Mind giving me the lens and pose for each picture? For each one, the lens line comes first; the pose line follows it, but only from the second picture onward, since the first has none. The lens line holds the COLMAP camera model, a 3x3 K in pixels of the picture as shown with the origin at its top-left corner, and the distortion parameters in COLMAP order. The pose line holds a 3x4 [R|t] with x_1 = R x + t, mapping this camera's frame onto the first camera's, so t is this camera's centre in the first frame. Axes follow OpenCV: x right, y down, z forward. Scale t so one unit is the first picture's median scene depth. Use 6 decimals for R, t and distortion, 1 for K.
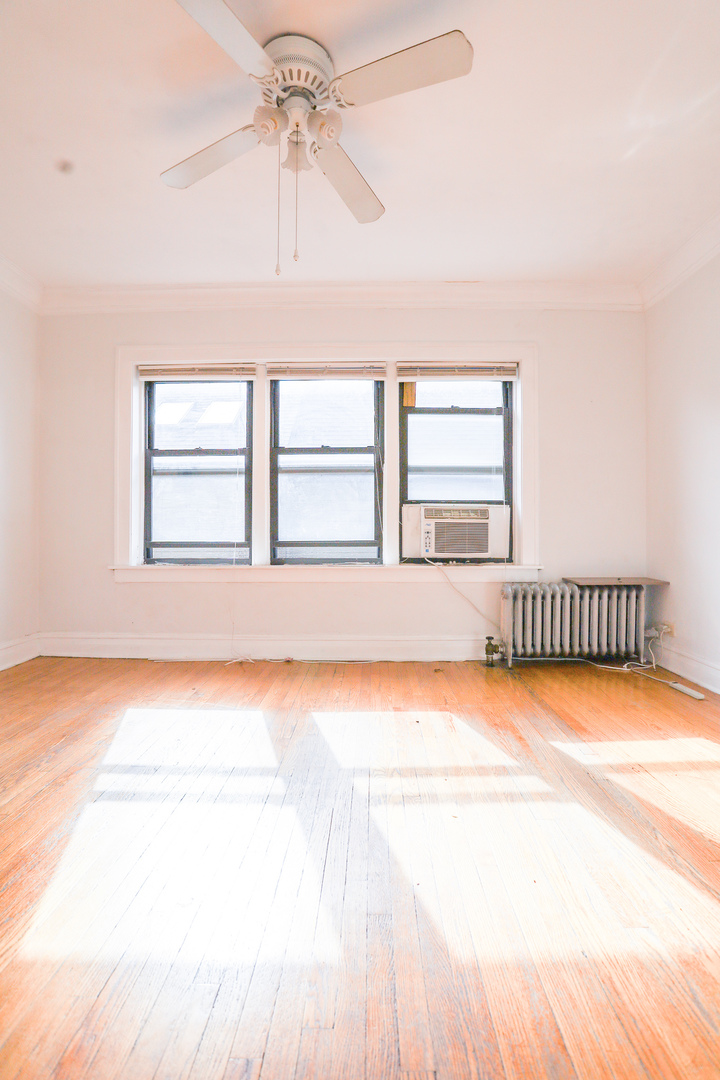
lens RADIAL K [[517.5, 0, 360.0], [0, 517.5, 540.0], [0, 0, 1]] dist [-0.053681, 0.000059]
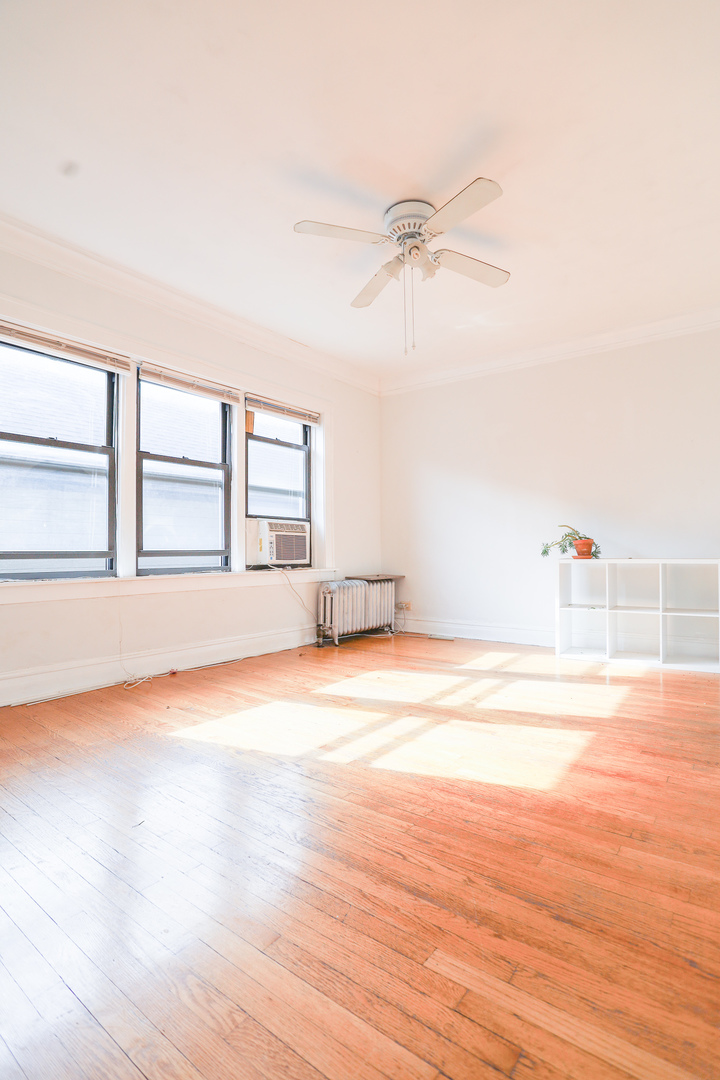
lens RADIAL K [[526.0, 0, 360.0], [0, 526.0, 540.0], [0, 0, 1]] dist [-0.030868, 0.000077]
pose [[0.605836, 0.013278, 0.795479, -0.688221], [0.005869, 0.999759, -0.021157, 0.005166], [-0.795568, 0.017487, 0.605612, 0.108696]]
